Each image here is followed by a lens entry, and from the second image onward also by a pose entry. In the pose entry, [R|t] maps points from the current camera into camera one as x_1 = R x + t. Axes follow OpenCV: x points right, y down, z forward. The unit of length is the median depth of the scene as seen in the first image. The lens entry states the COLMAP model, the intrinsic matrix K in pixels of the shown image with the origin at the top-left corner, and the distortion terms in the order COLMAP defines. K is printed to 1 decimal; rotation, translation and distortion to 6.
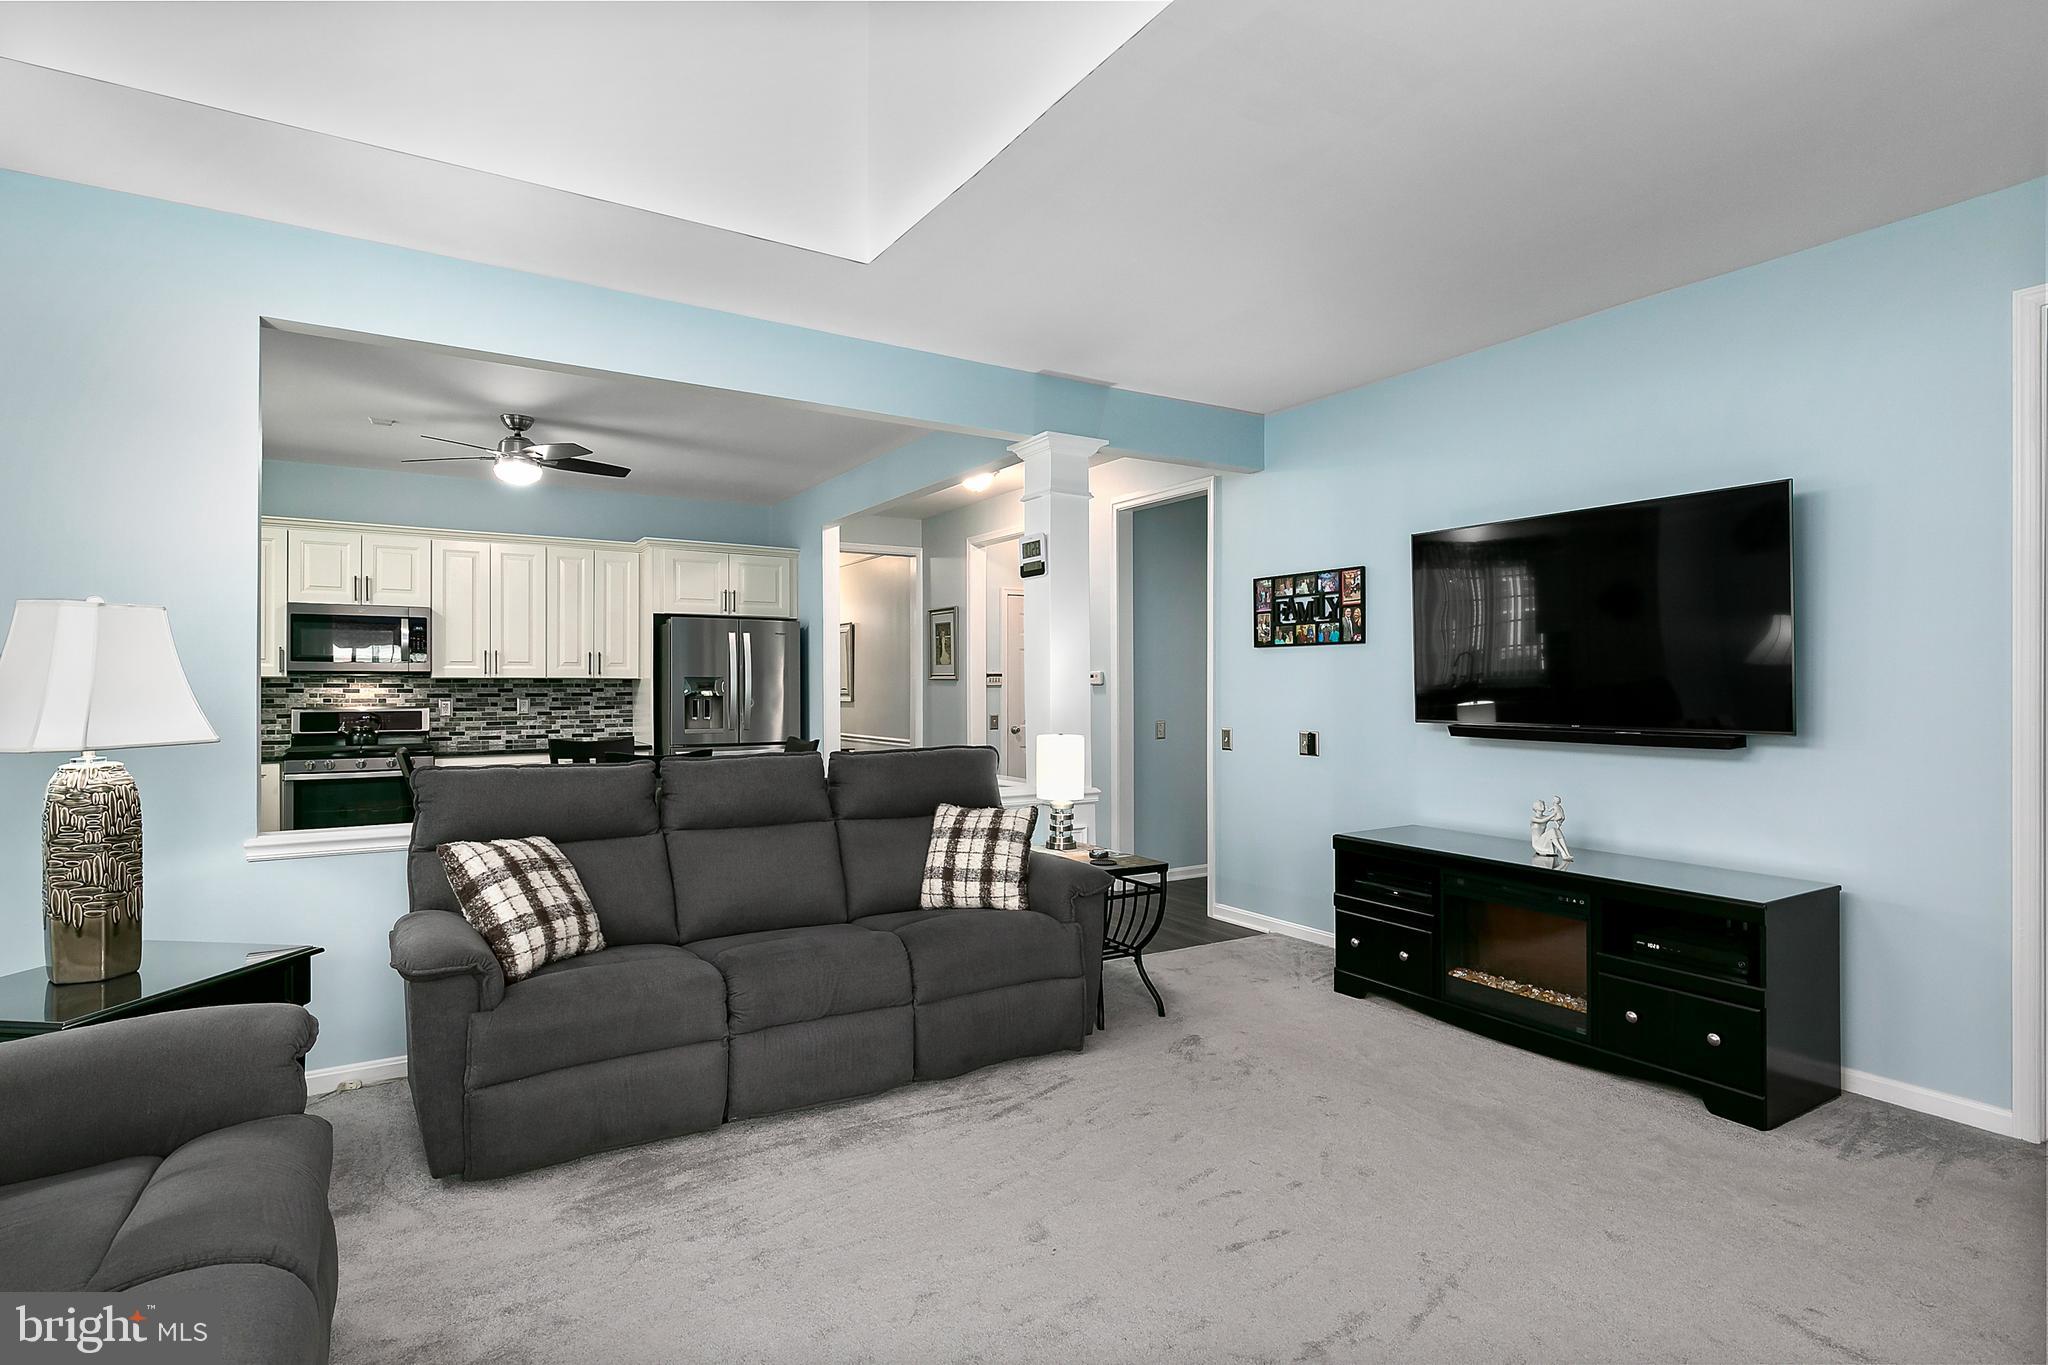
lens RADIAL K [[1025.4, 0, 1030.8], [0, 1025.4, 682.2], [0, 0, 1]] dist [-0.000095, 0.000482]
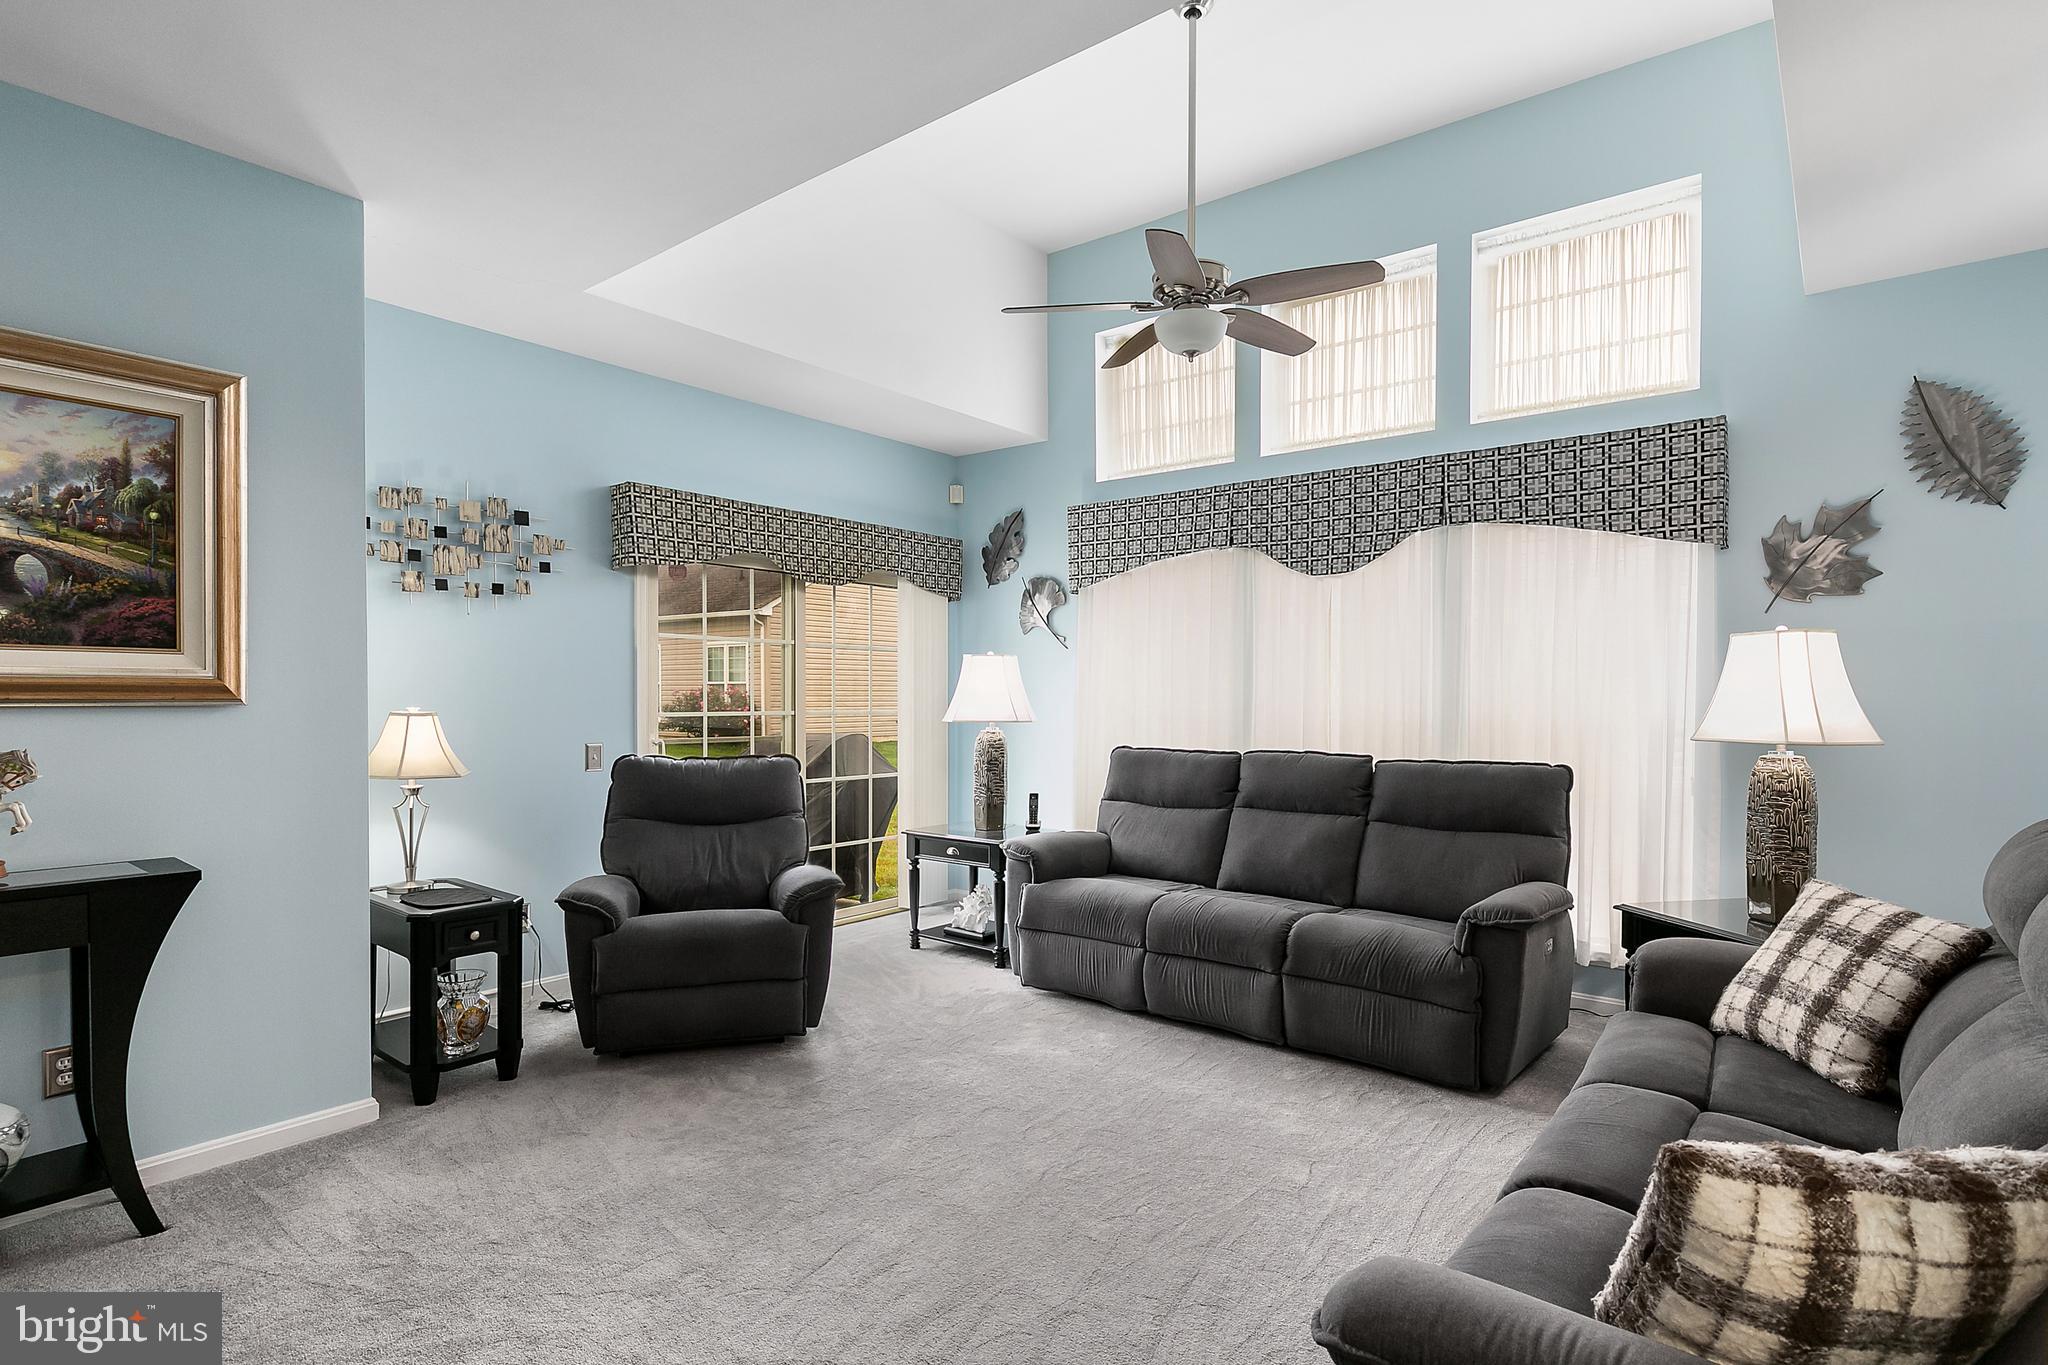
lens RADIAL K [[1018.5, 0, 1031.0], [0, 1018.5, 711.7], [0, 0, 1]] dist [0.000151, 0.000039]
pose [[-0.948354, 0.002125, -0.317205, 0.137242], [-0.002156, 0.999911, 0.013144, 0.003171], [0.317205, 0.013149, -0.948266, 0.666285]]
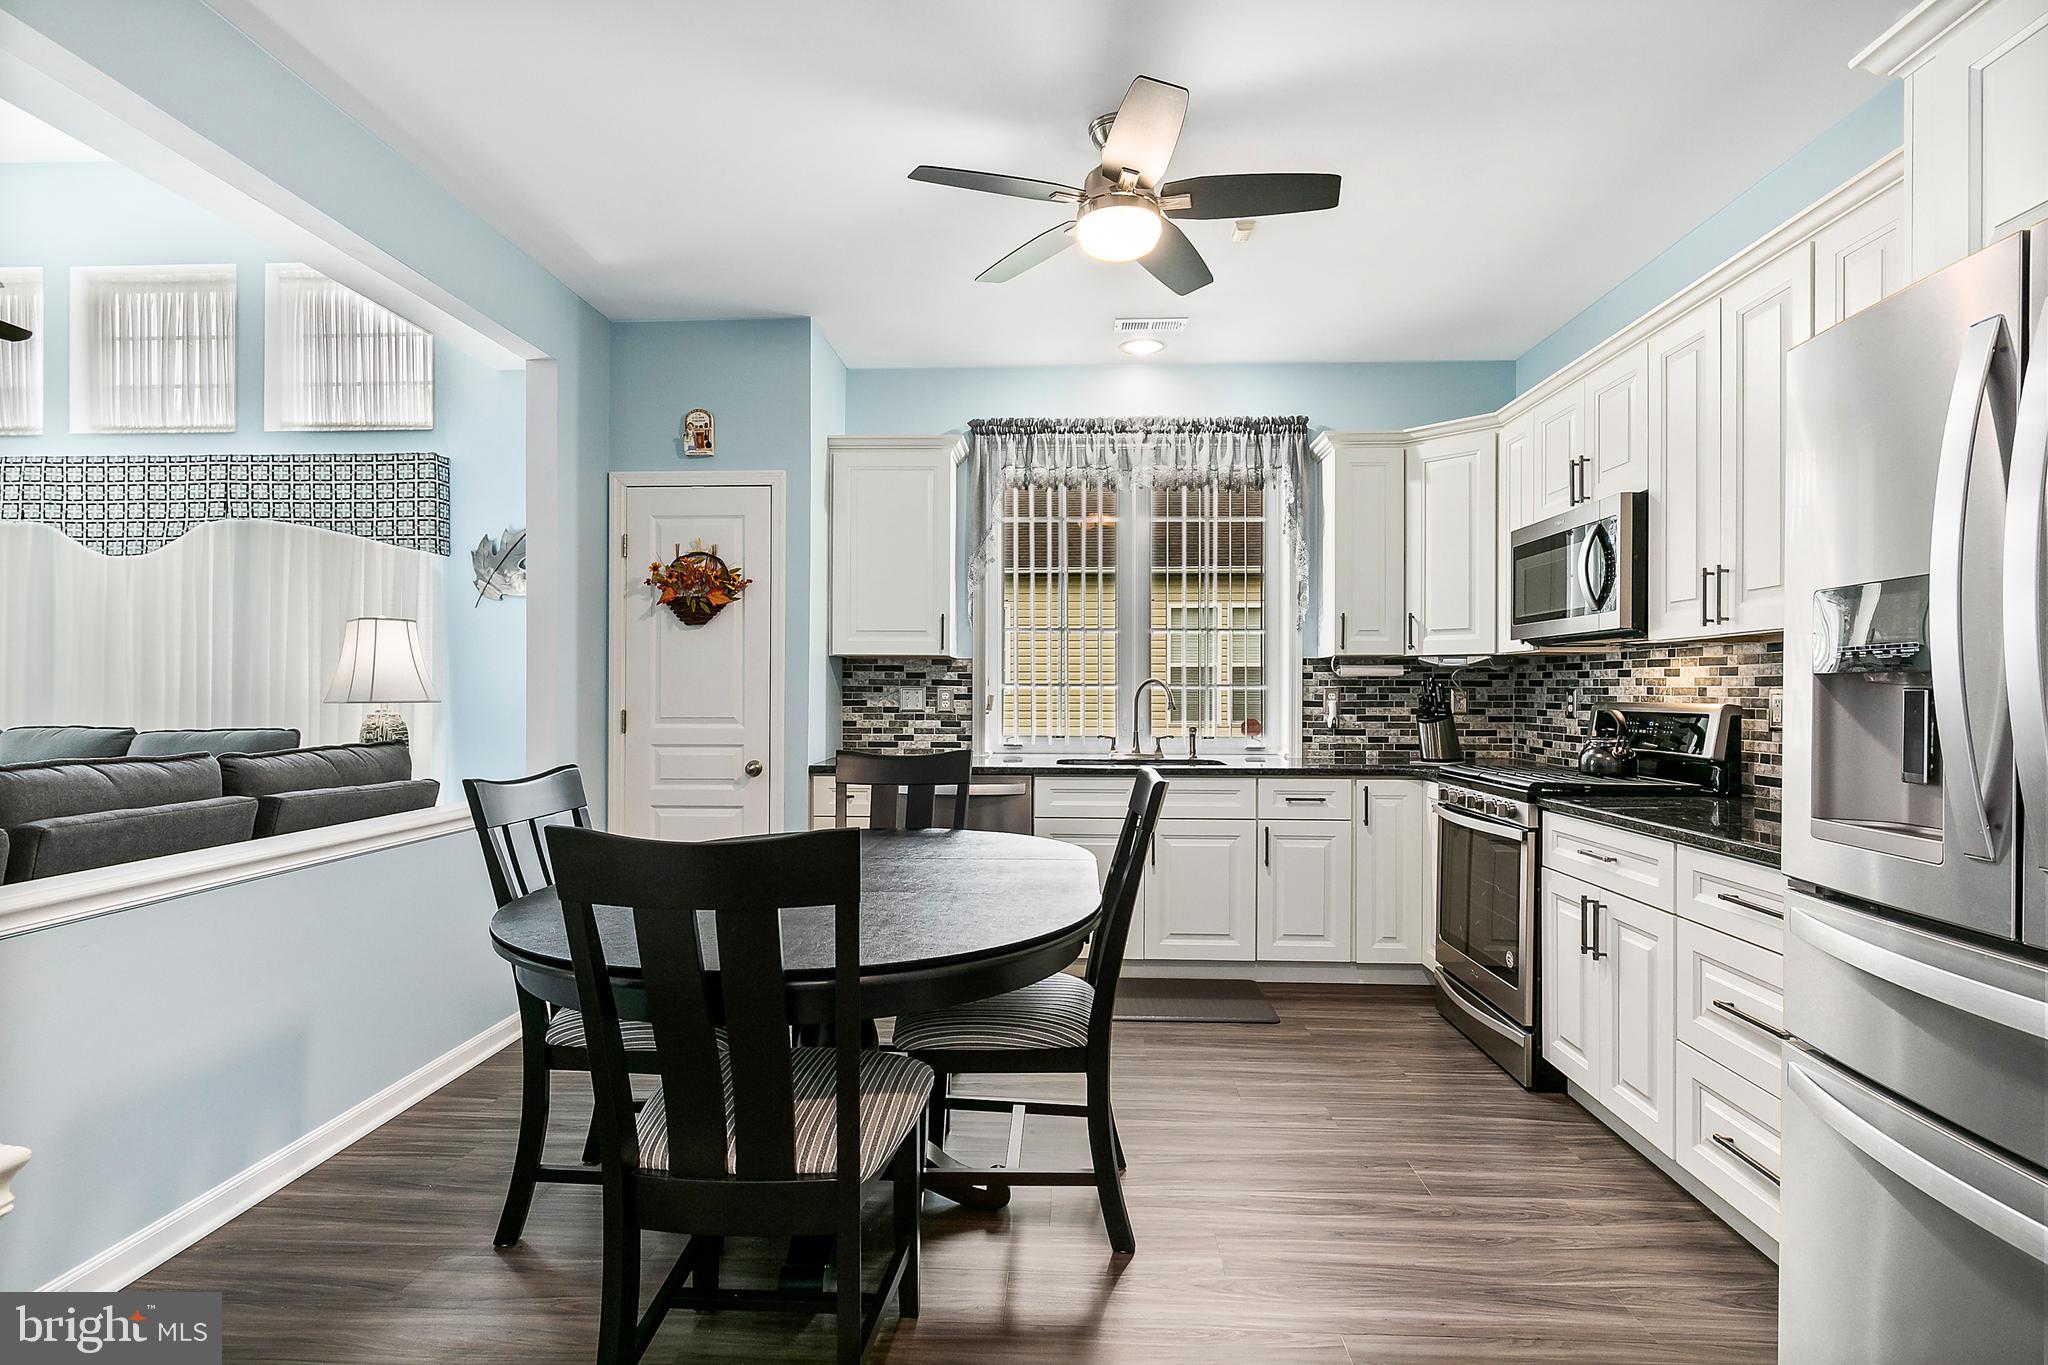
lens RADIAL K [[1013.0, 0, 1030.4], [0, 1013.0, 689.2], [0, 0, 1]] dist [-0.000381, -0.000954]
pose [[-0.573987, -0.000315, -0.818864, -0.050317], [0.003642, 0.999989, -0.002937, 0.016654], [0.818856, -0.004668, -0.573980, 0.992539]]
